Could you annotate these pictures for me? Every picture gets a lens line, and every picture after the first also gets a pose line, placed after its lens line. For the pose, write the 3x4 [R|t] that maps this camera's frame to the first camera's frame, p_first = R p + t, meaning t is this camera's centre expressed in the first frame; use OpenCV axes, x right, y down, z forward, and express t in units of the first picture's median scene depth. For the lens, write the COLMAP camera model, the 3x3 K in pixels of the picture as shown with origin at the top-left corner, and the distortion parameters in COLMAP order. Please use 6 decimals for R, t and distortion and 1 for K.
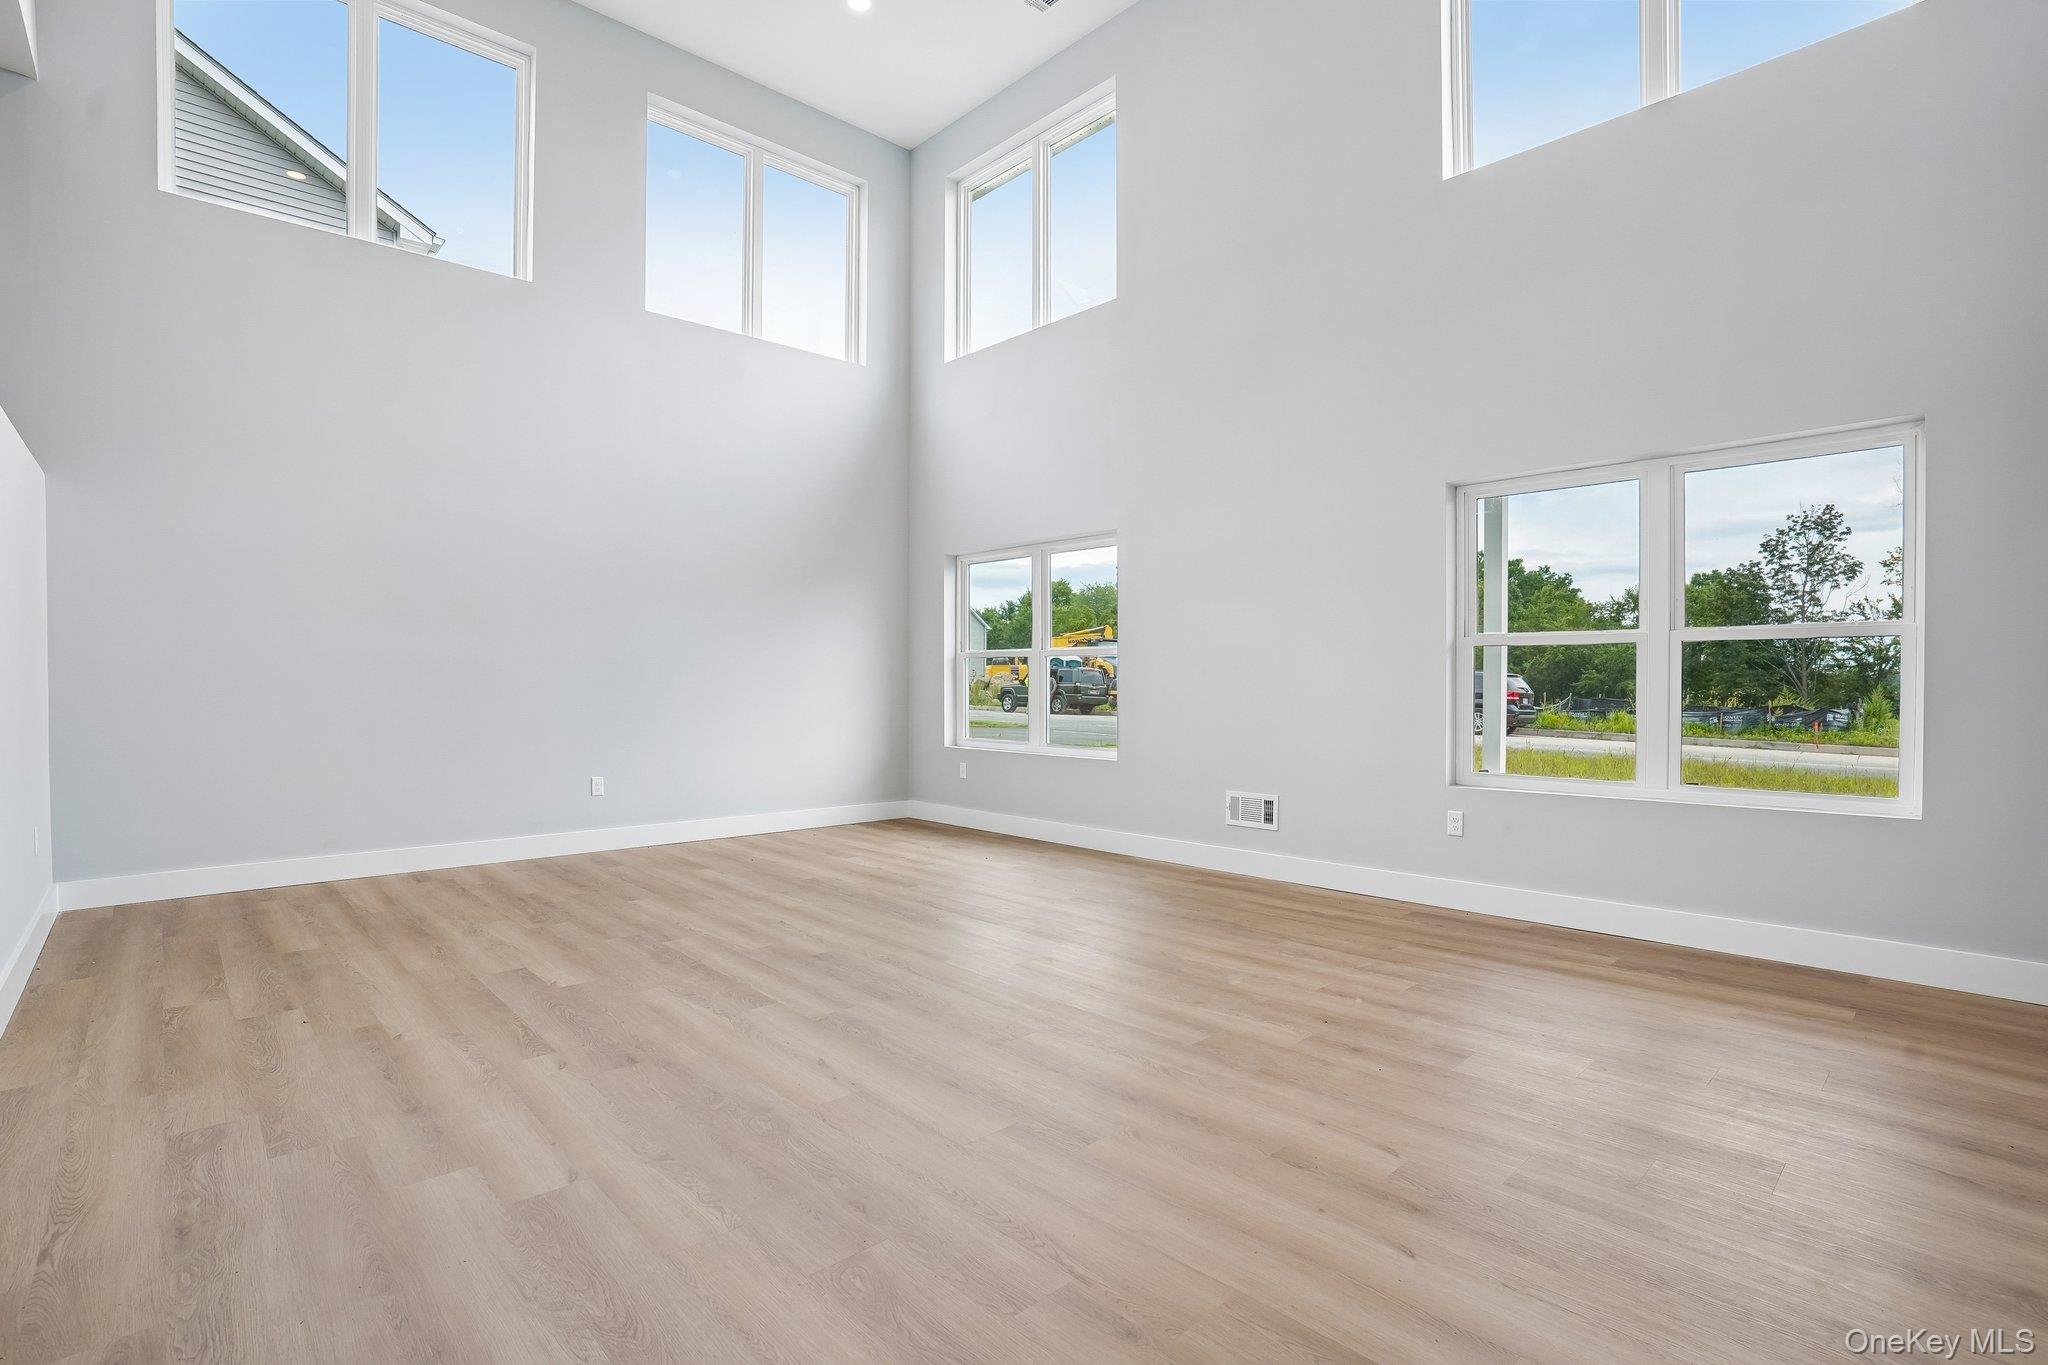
lens RADIAL K [[951.9, 0, 1015.3], [0, 951.9, 674.2], [0, 0, 1]] dist [-0.060622, 0.015561]
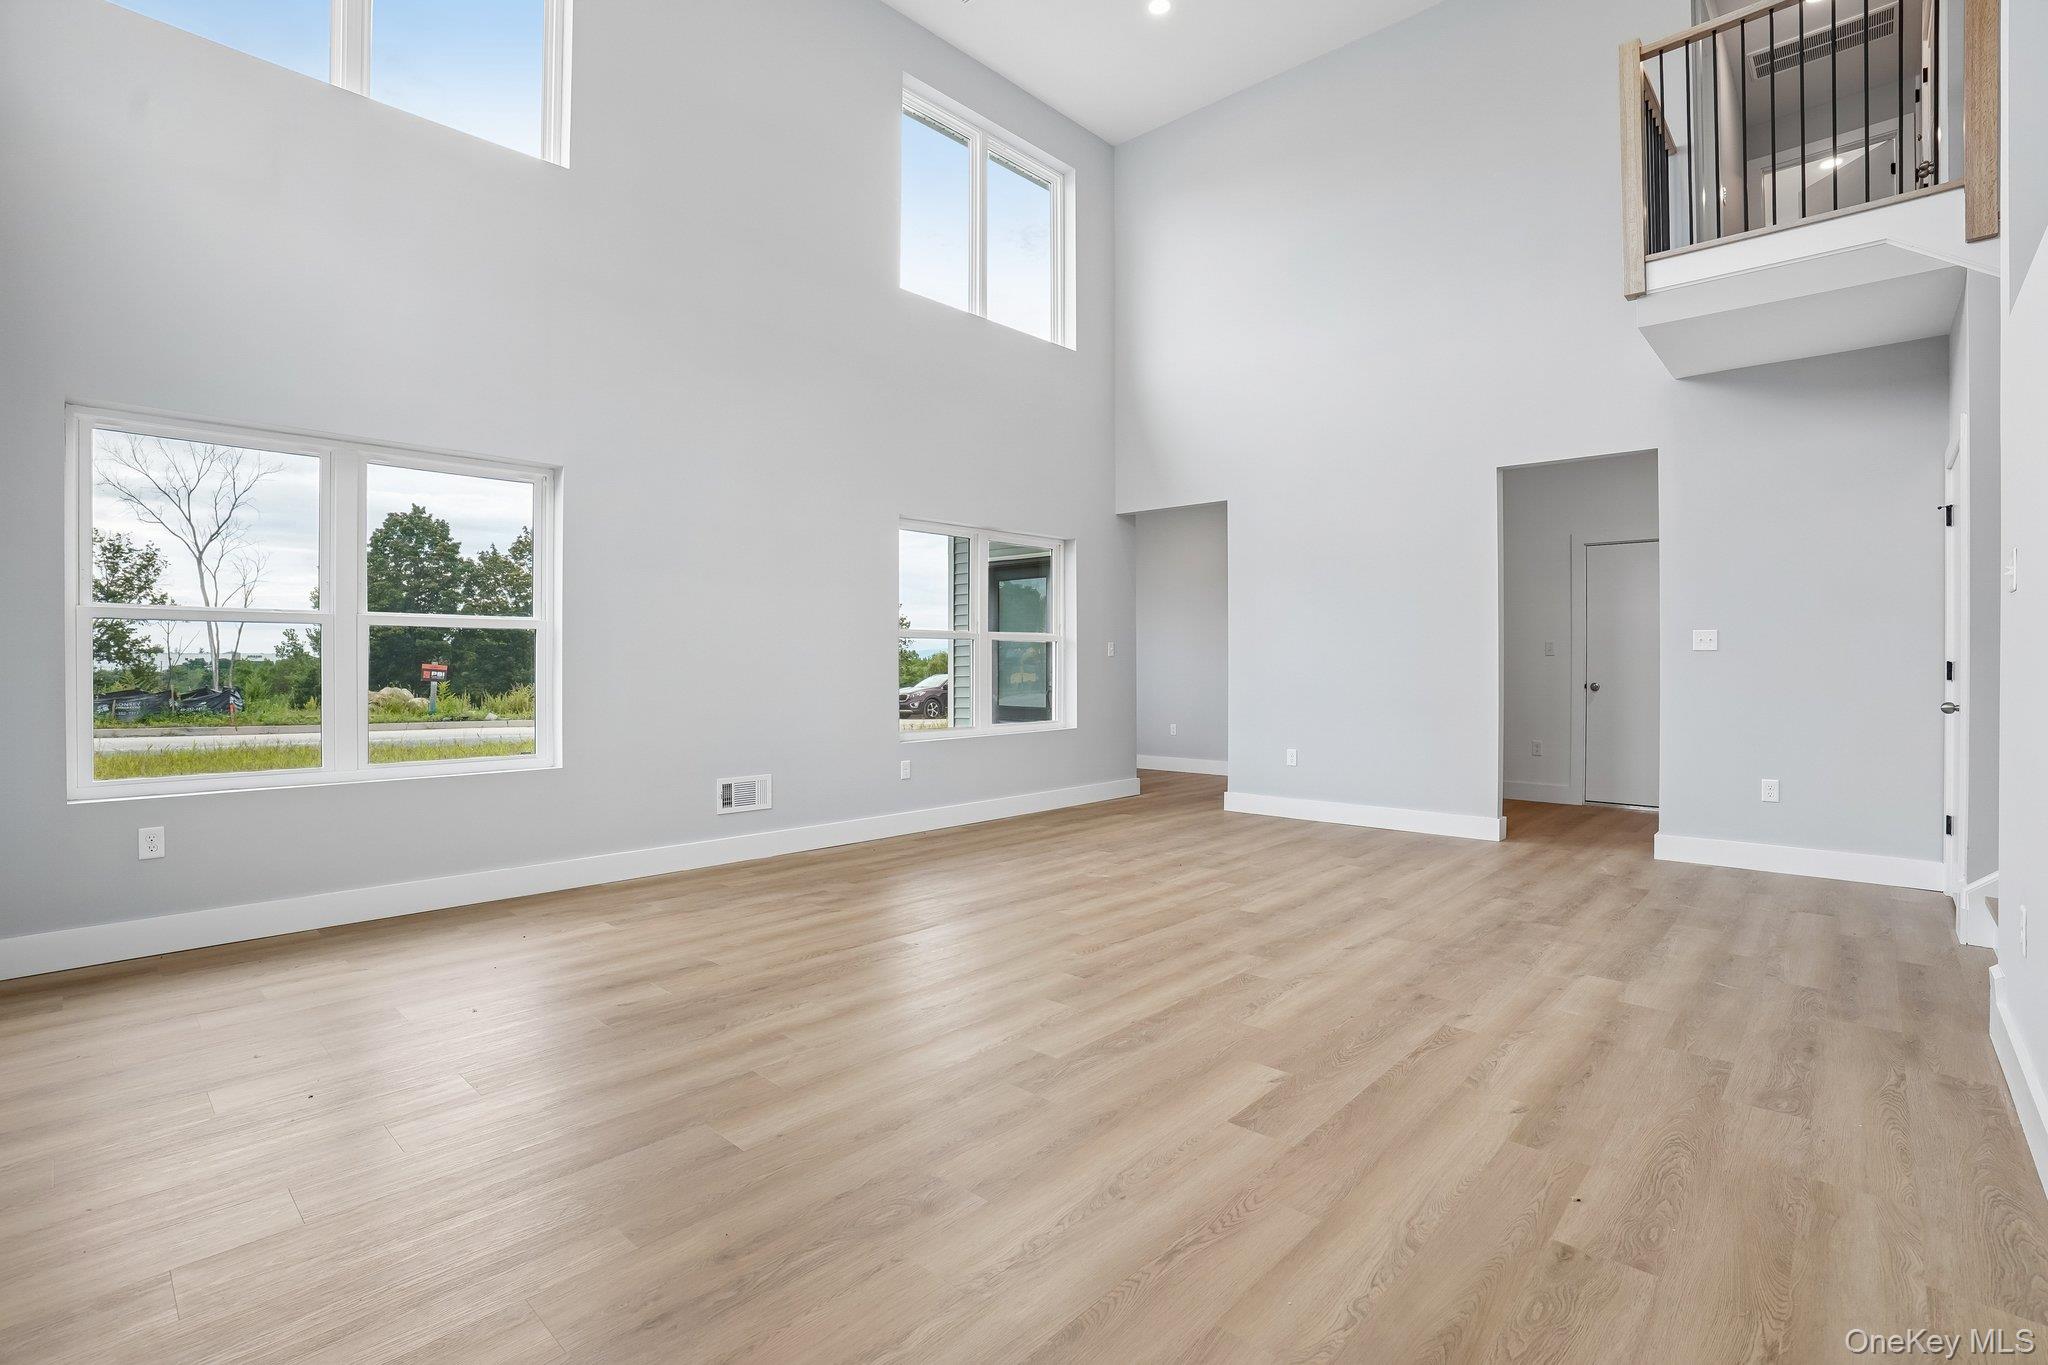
lens RADIAL K [[951.9, 0, 1003.4], [0, 951.9, 686.7], [0, 0, 1]] dist [-0.060622, 0.015561]
pose [[-0.061866, -0.023695, 0.997803, -1.307992], [-0.008845, 0.999692, 0.023192, 0.007387], [-0.998045, -0.007391, -0.062056, 1.365205]]
